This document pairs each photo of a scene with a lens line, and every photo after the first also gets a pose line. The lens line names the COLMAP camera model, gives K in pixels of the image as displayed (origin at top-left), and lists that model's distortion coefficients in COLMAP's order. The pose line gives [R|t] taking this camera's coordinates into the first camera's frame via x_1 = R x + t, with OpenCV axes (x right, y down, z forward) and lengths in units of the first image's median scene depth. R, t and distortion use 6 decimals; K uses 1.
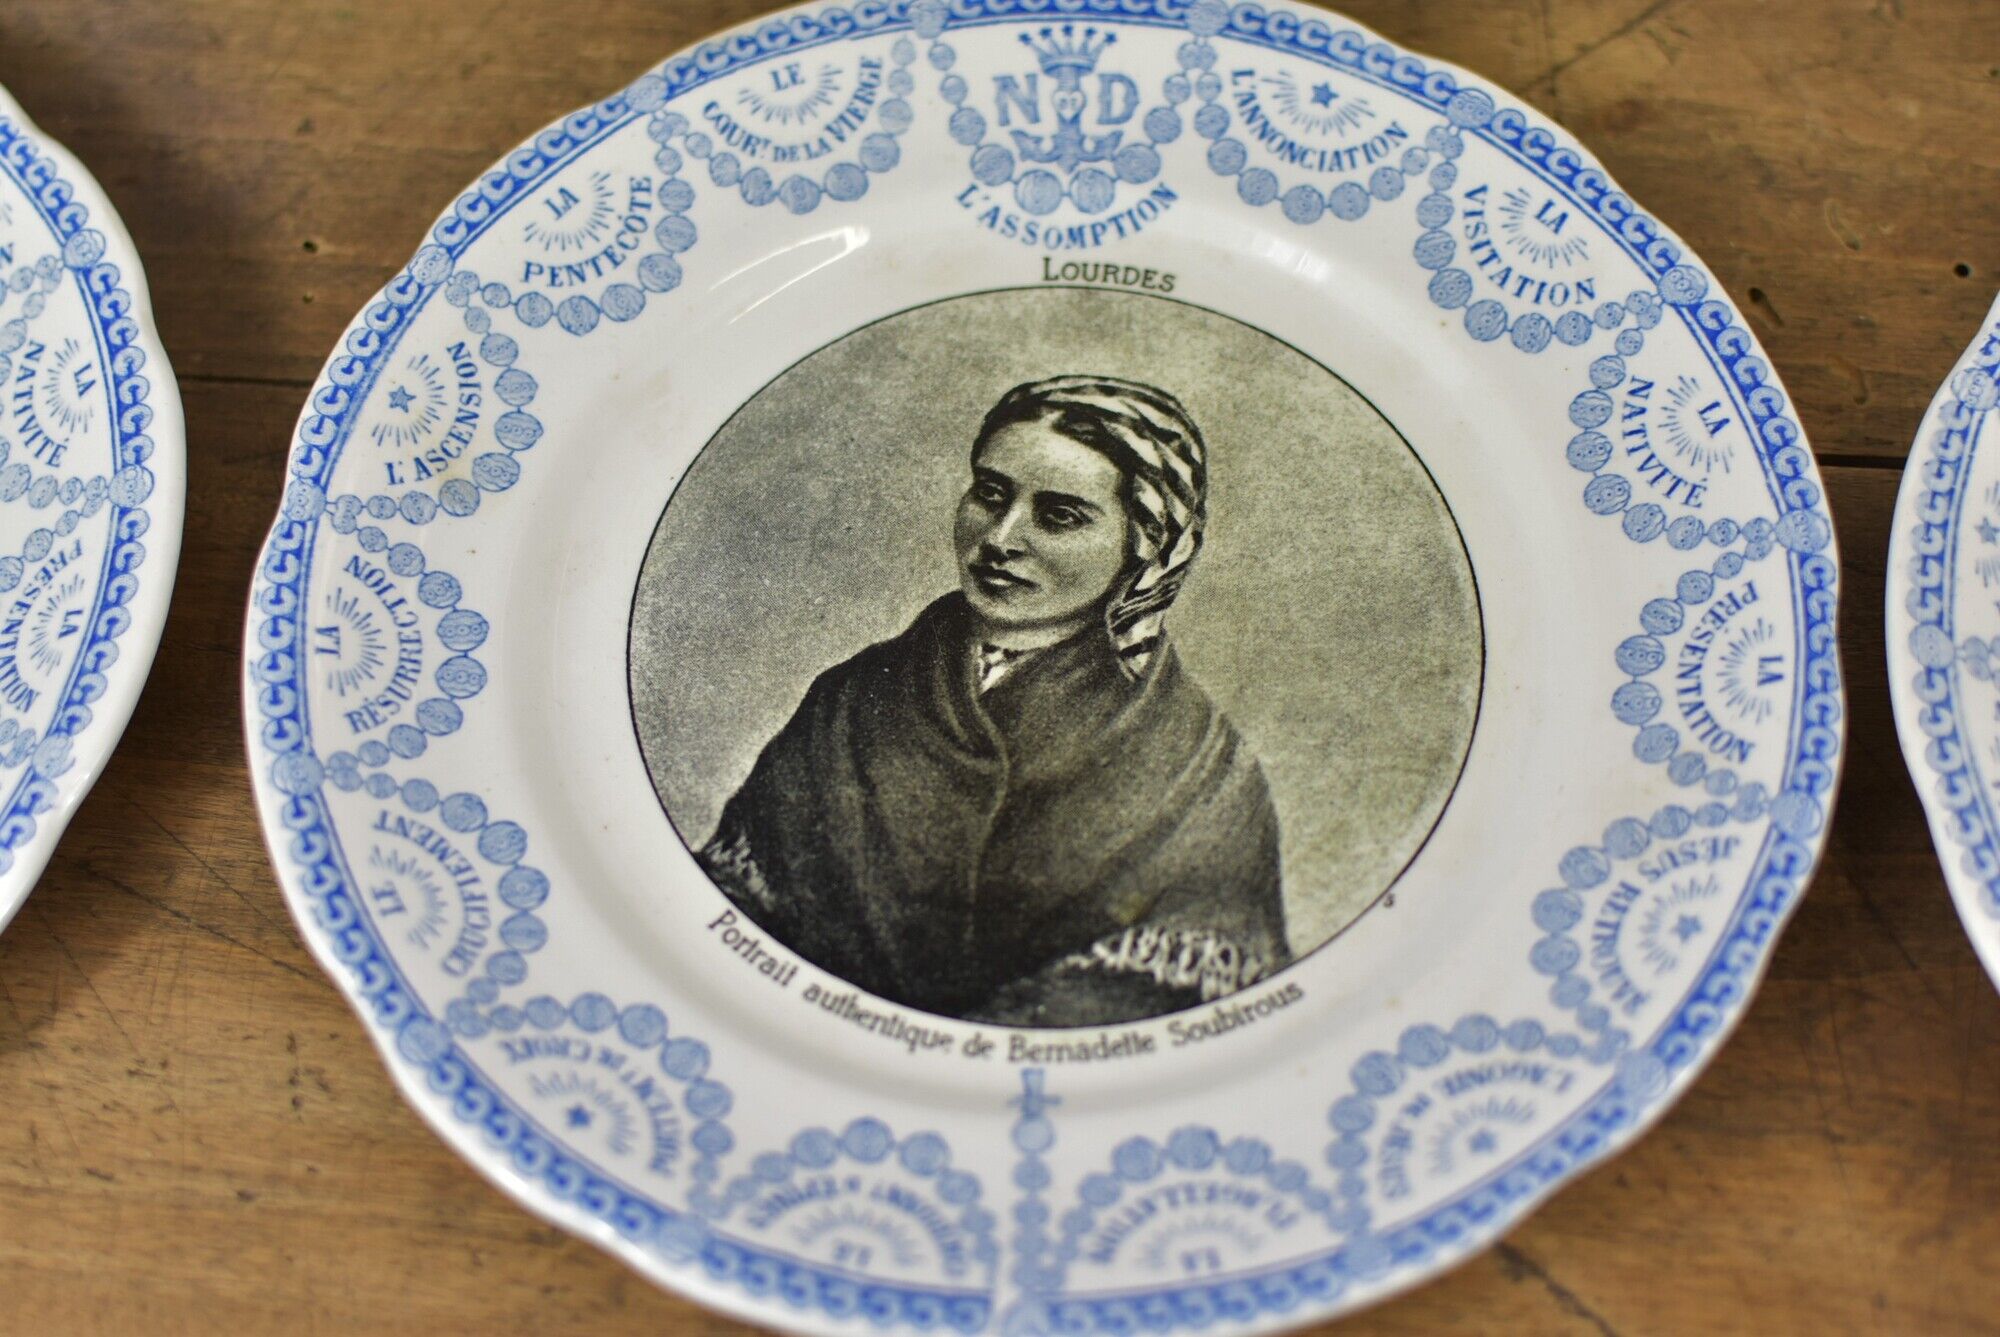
lens RADIAL K [[3079.6, 0, 1000.0], [0, 3079.6, 668.5], [0, 0, 1]] dist [-0.000286, 0.021546]
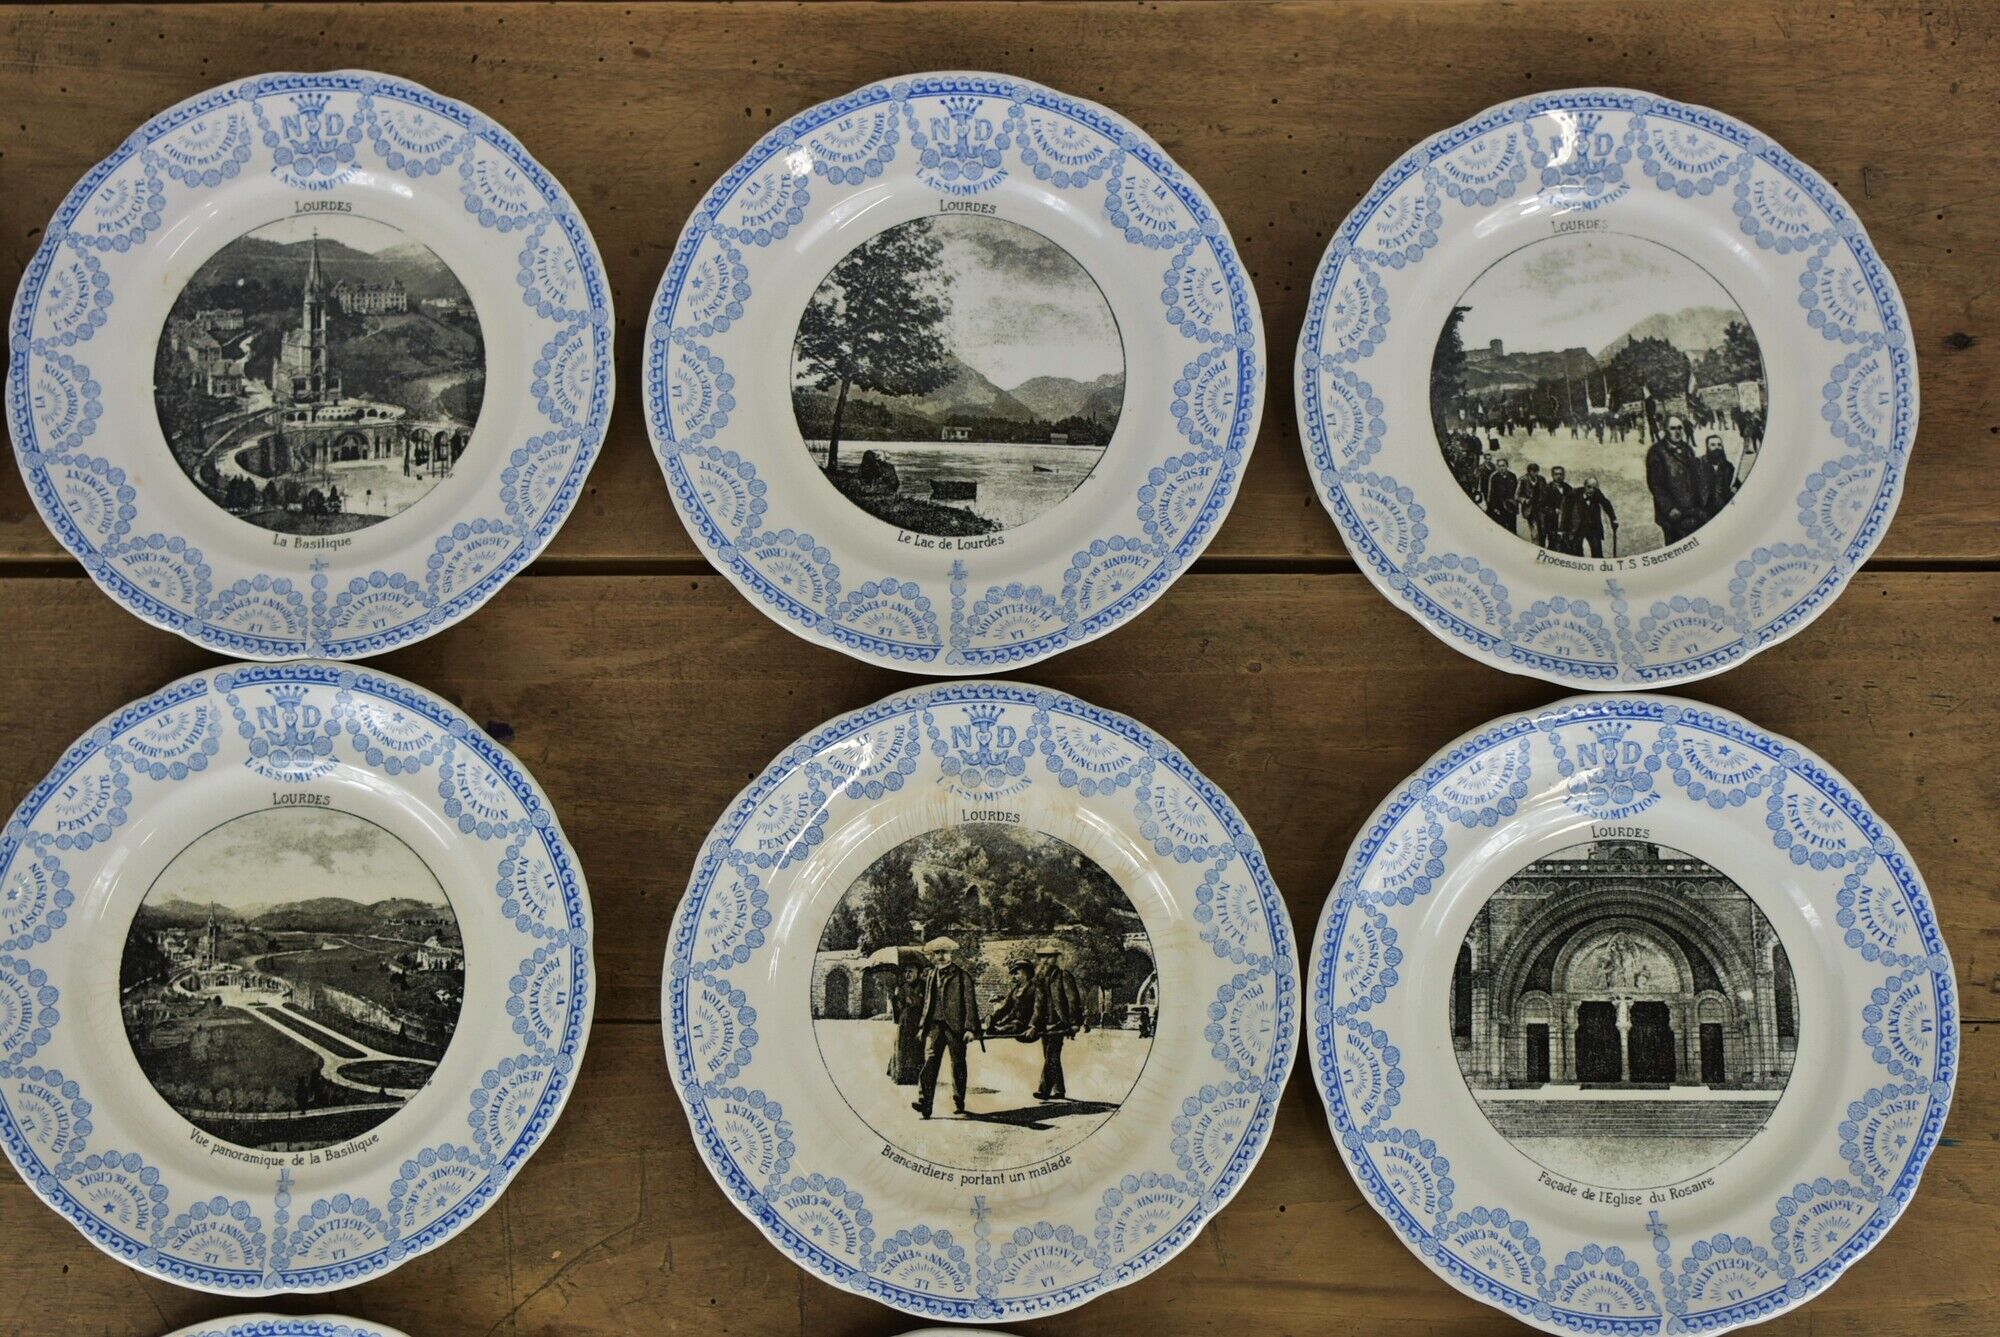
lens RADIAL K [[3049.1, 0, 1000.0], [0, 3049.1, 668.5], [0, 0, 1]] dist [-0.001587, -0.017169]
pose [[0.997166, -0.069956, 0.027694, 0.551702], [0.057062, 0.943077, 0.327641, -1.460877], [-0.049038, -0.325132, 0.944396, -1.014828]]
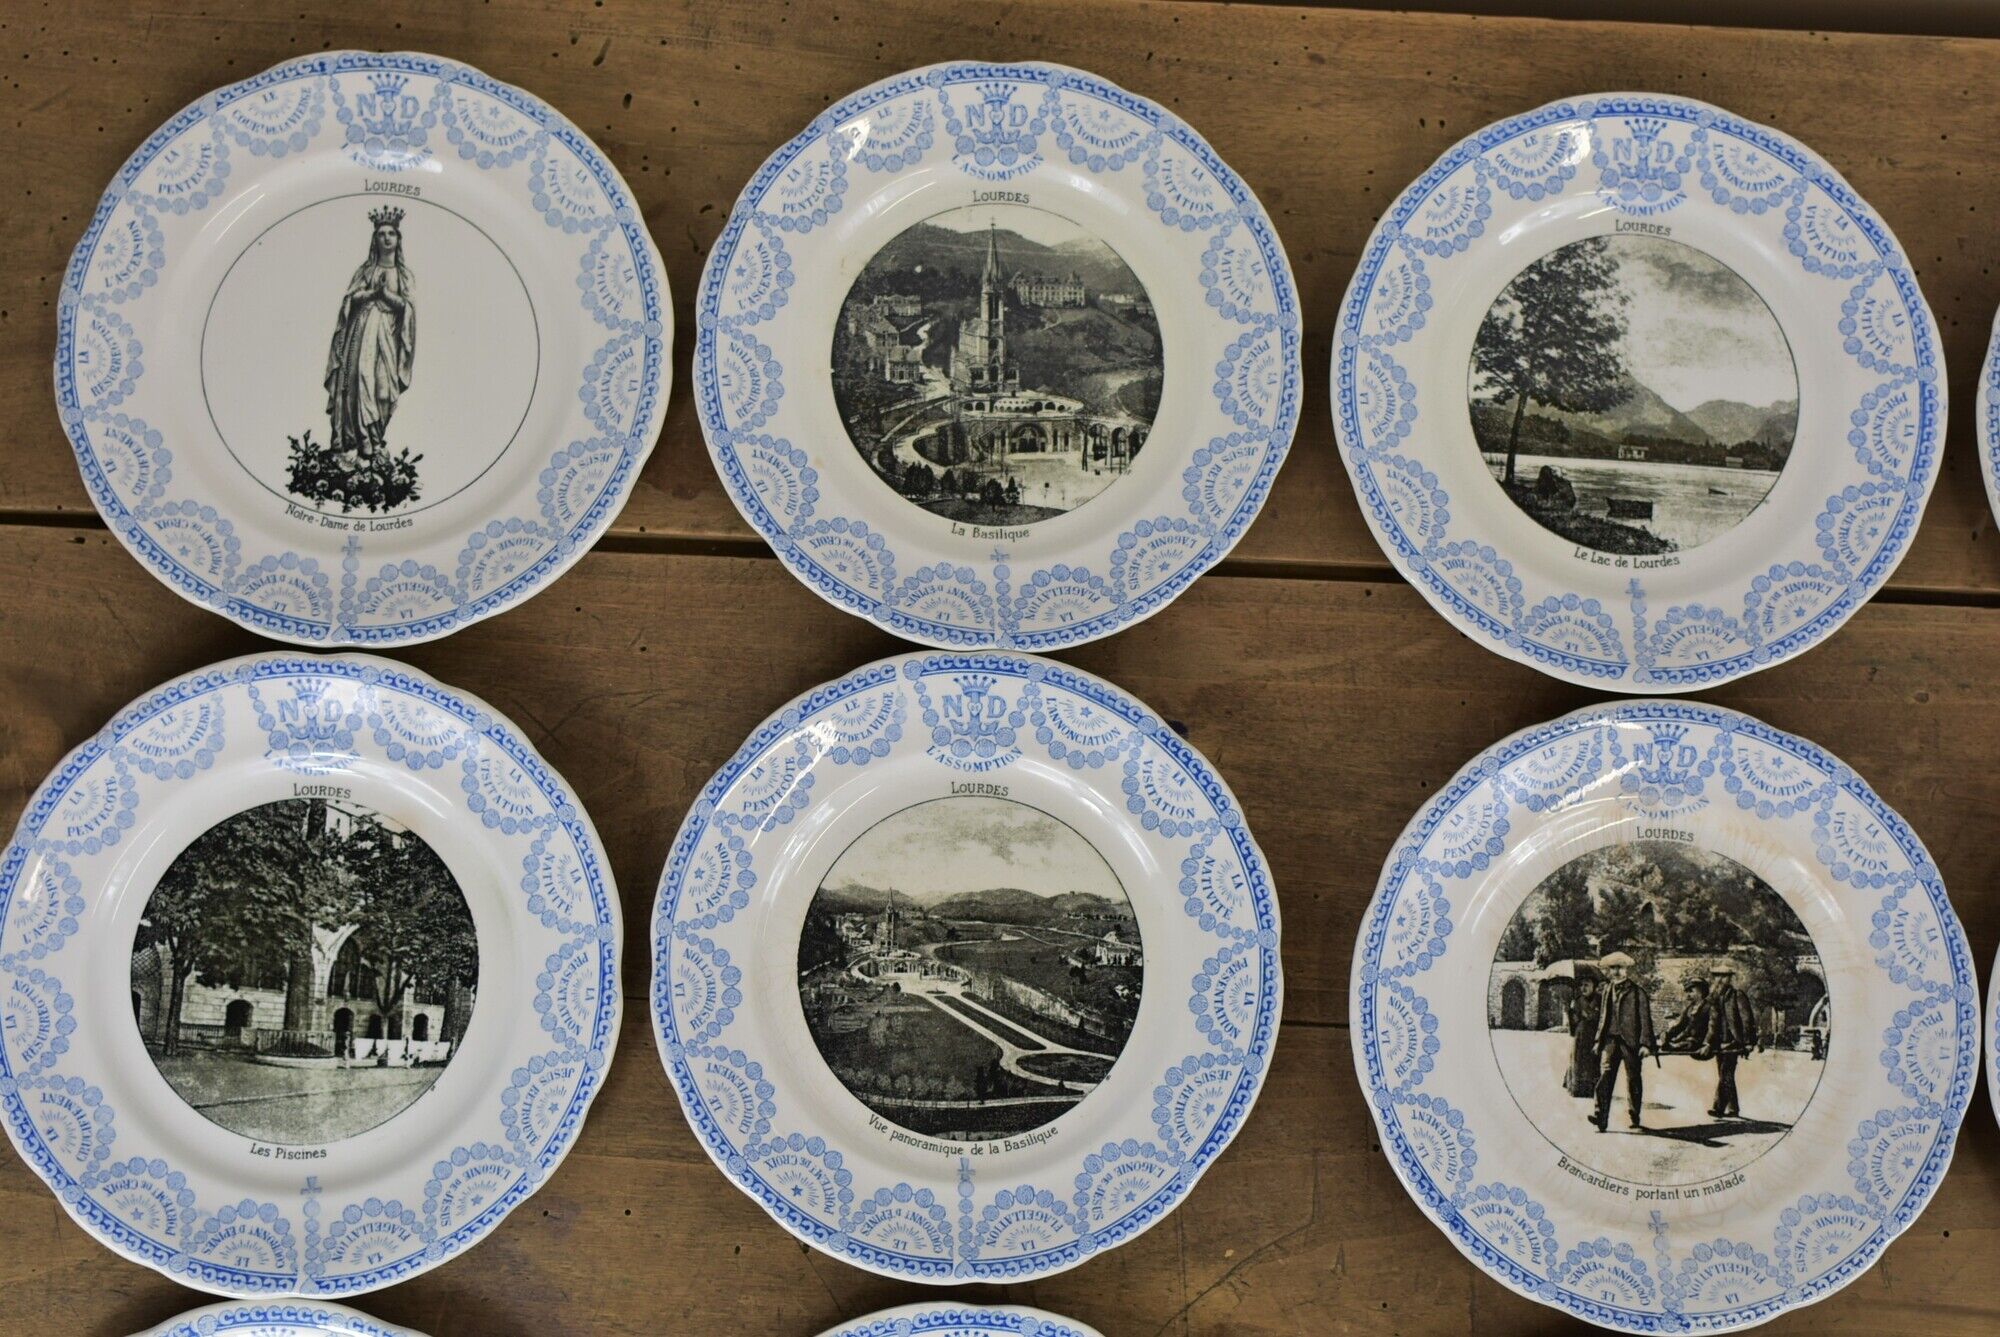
lens RADIAL K [[3049.1, 0, 1000.0], [0, 3049.1, 668.5], [0, 0, 1]] dist [-0.001587, -0.017169]
pose [[0.997907, -0.027701, 0.058424, -0.074598], [0.006700, 0.943015, 0.332682, -1.498588], [-0.064310, -0.331595, 0.941227, -0.984794]]
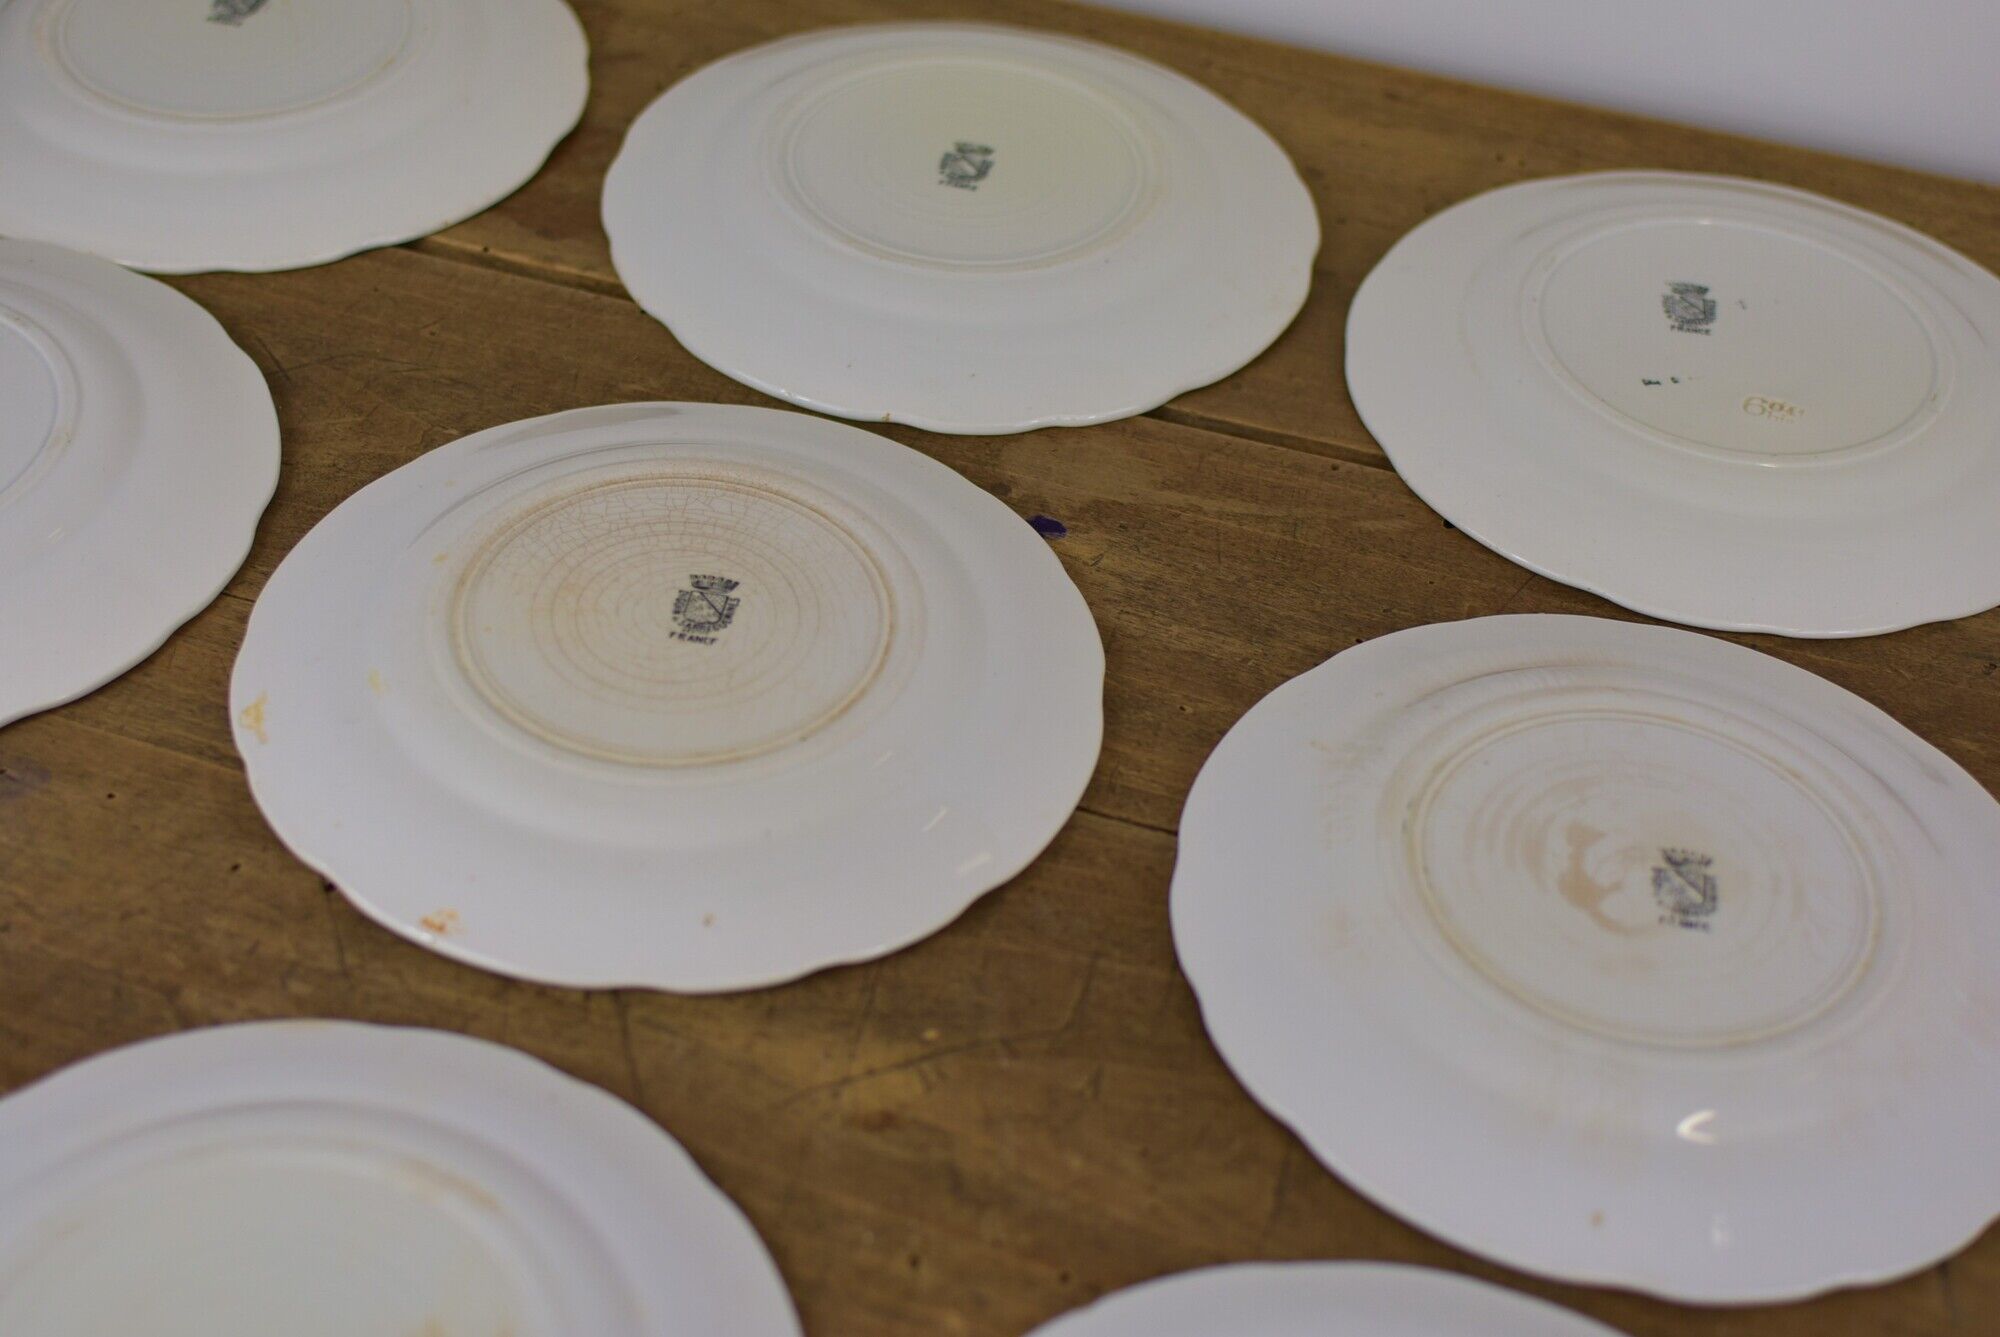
lens RADIAL K [[3049.1, 0, 1000.0], [0, 3049.1, 668.5], [0, 0, 1]] dist [-0.001587, -0.017169]
pose [[0.972876, 0.208604, -0.099983, 0.389438], [-0.229929, 0.919456, -0.318957, 0.069009], [0.025394, 0.333295, 0.942481, -0.424829]]
